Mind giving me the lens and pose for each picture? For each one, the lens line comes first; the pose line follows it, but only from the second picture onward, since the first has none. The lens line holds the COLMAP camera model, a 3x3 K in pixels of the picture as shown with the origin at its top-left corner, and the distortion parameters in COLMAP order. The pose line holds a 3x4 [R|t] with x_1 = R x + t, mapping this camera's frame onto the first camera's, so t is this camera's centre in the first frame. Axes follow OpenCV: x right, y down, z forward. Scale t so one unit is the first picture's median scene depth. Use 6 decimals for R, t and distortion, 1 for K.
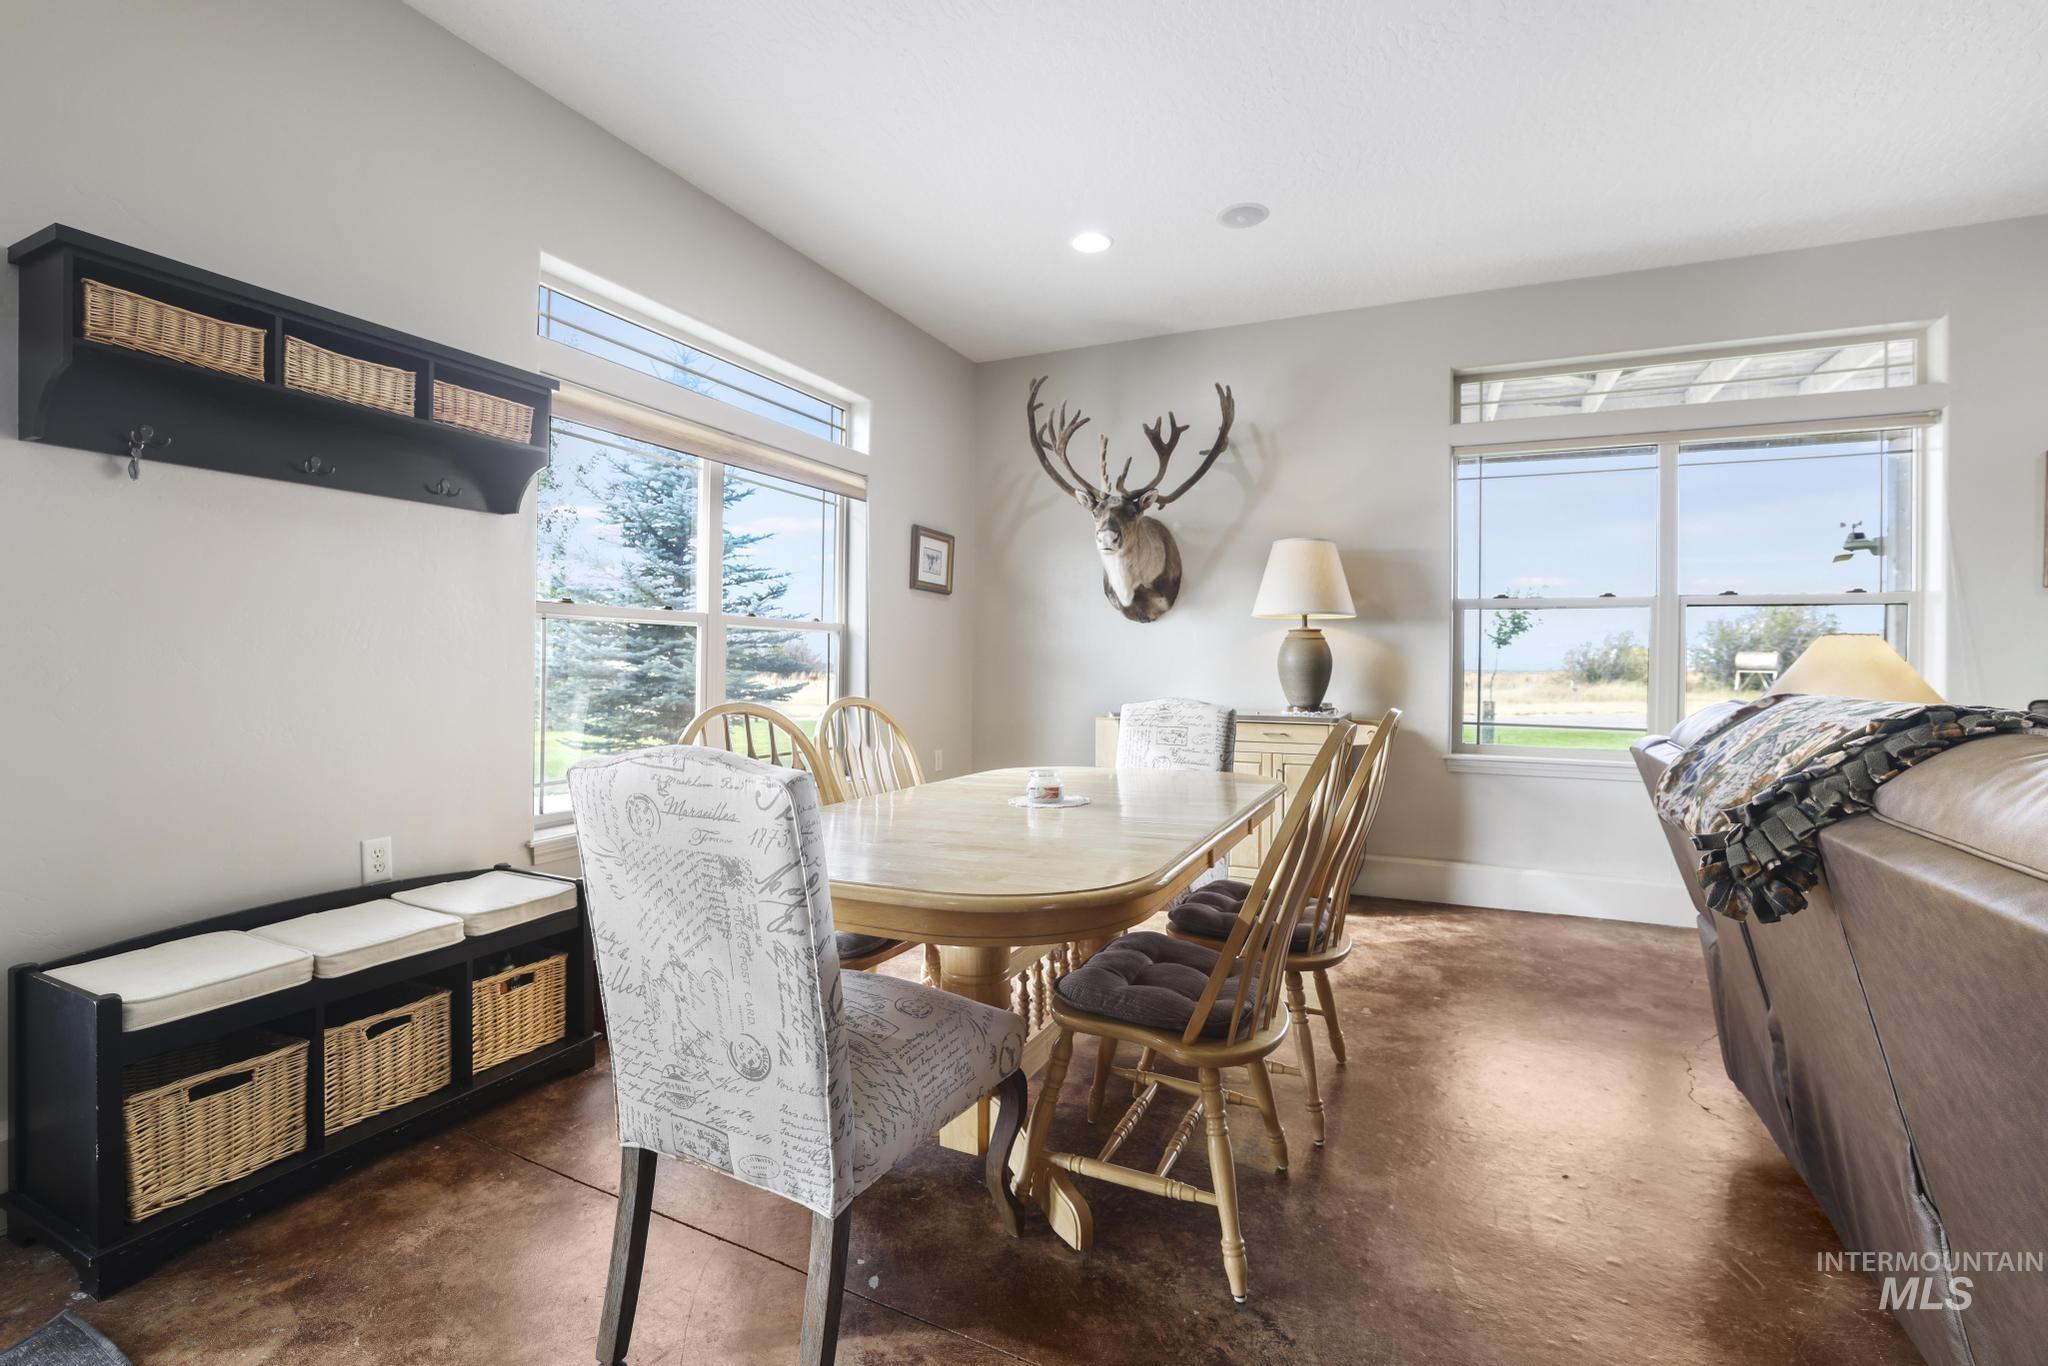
lens RADIAL K [[893.3, 0, 1026.3], [0, 893.3, 667.2], [0, 0, 1]] dist [-0.046372, 0.016179]
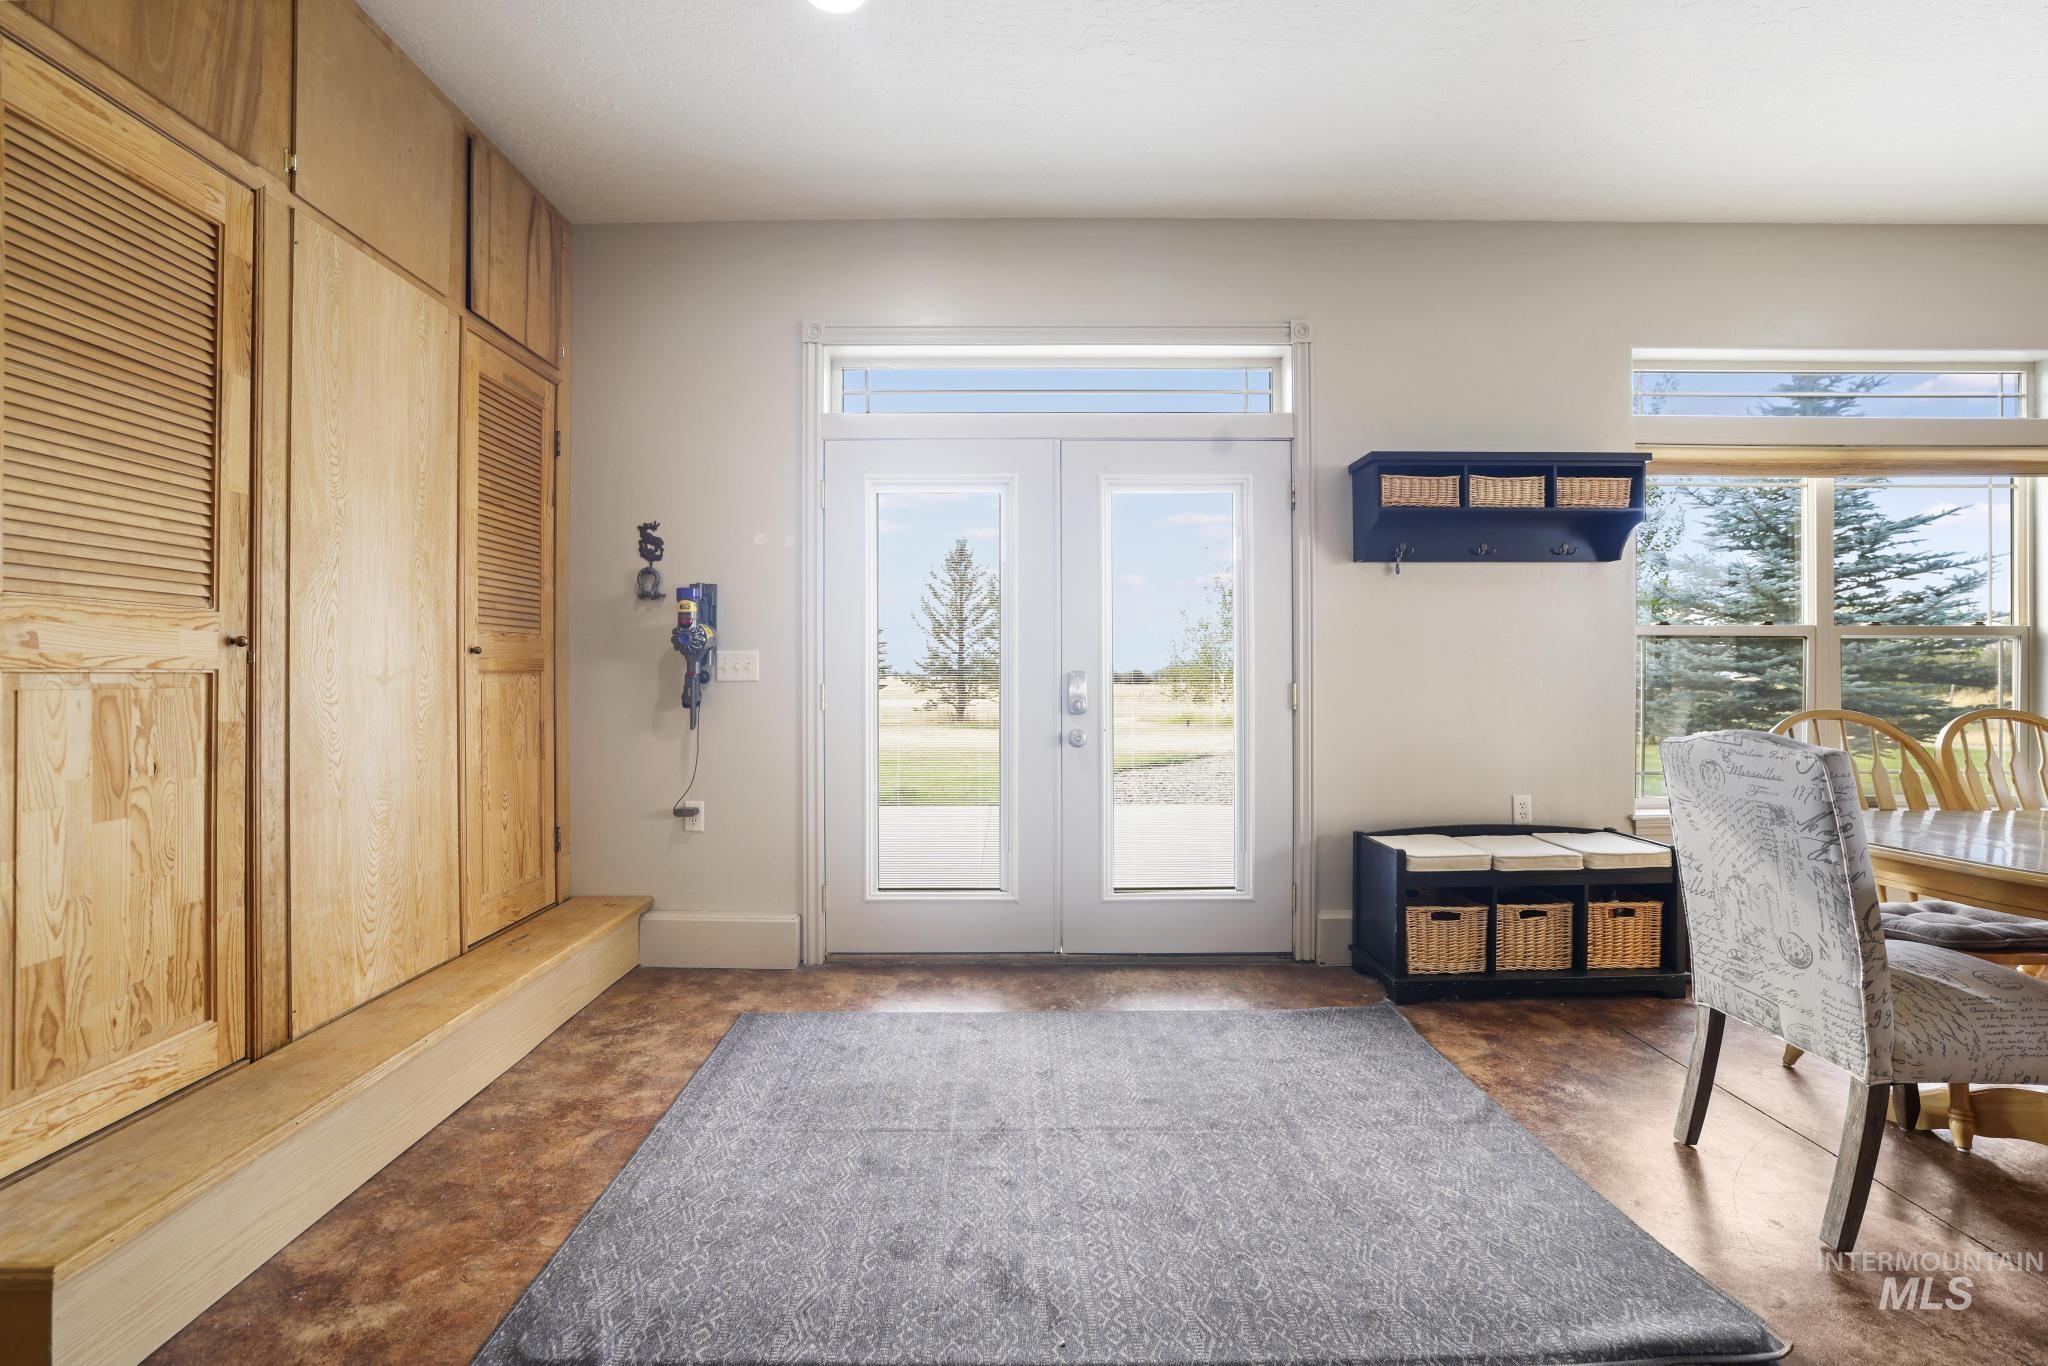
lens RADIAL K [[893.3, 0, 1008.5], [0, 893.3, 672.3], [0, 0, 1]] dist [-0.046372, 0.016179]
pose [[0.426030, -0.009972, -0.904654, 0.273829], [0.002678, 0.999949, -0.009761, 0.002313], [0.904705, 0.001736, 0.426035, -0.490840]]
